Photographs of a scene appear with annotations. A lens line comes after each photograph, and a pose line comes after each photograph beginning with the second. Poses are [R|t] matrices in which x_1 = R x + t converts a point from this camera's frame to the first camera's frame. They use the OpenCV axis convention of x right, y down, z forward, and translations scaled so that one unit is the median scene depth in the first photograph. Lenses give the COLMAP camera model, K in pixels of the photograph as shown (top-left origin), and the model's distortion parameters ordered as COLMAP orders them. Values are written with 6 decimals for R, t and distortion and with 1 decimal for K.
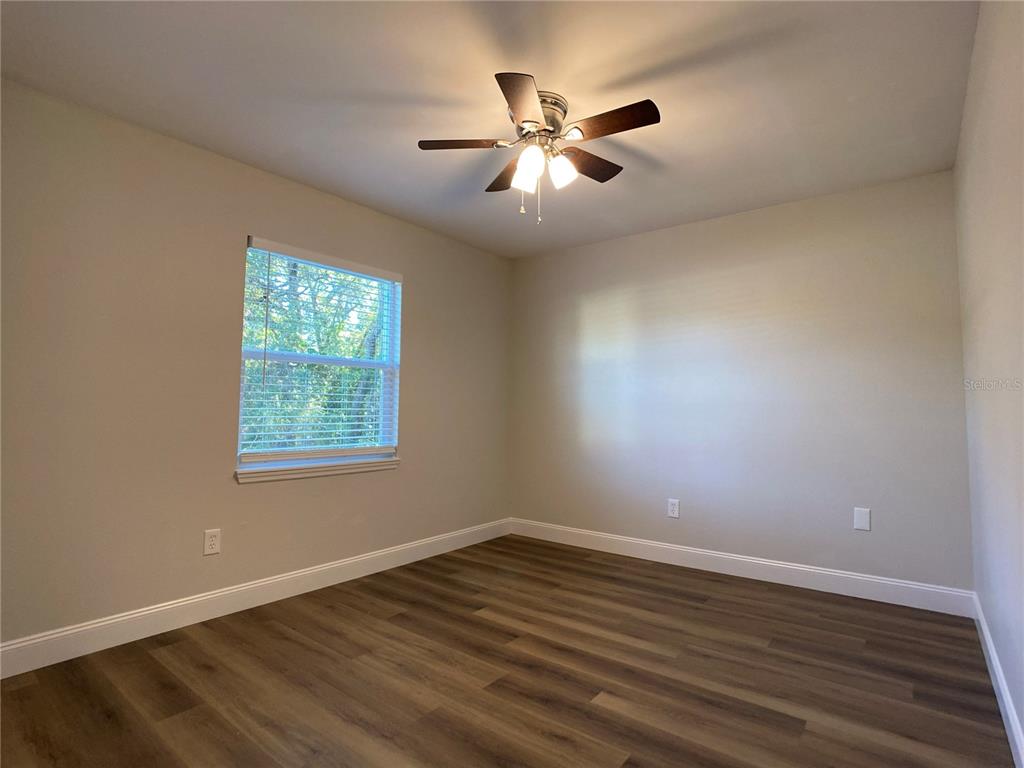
lens RADIAL K [[528.3, 0, 512.3], [0, 528.3, 375.8], [0, 0, 1]] dist [-0.047158, 0.015510]
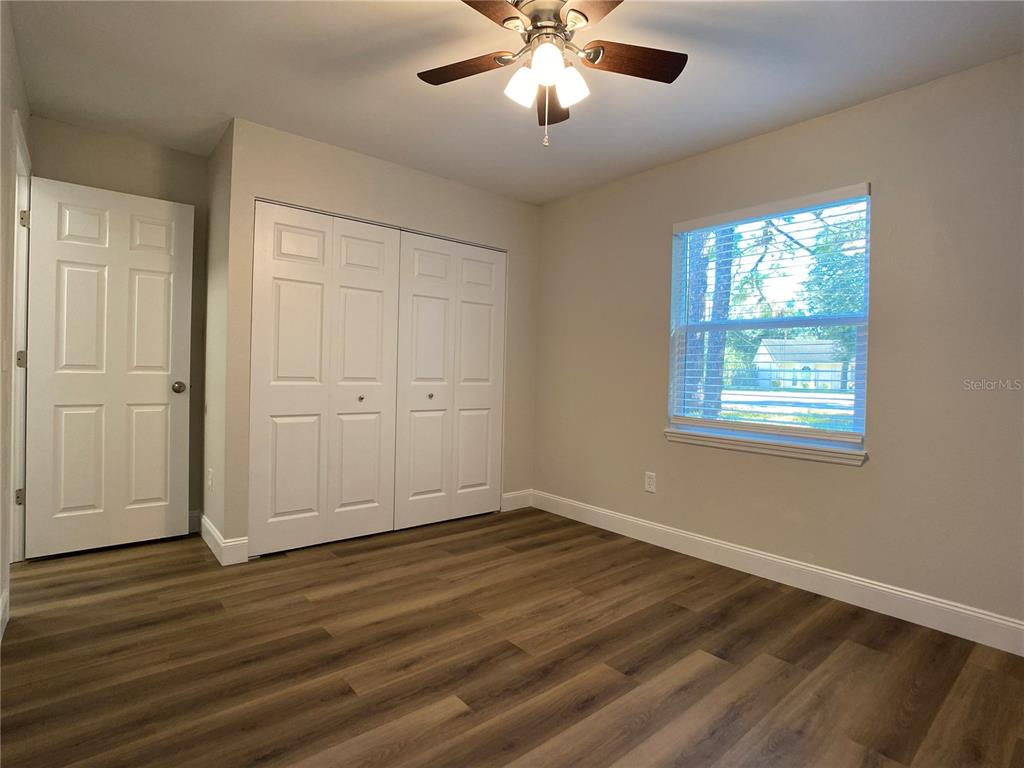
lens RADIAL K [[528.3, 0, 512.3], [0, 528.3, 375.8], [0, 0, 1]] dist [-0.047158, 0.015510]
pose [[-0.200728, -0.003241, -0.979642, 0.780184], [0.036925, 0.999259, -0.010872, 0.068909], [0.978951, -0.038355, -0.200459, 1.001070]]
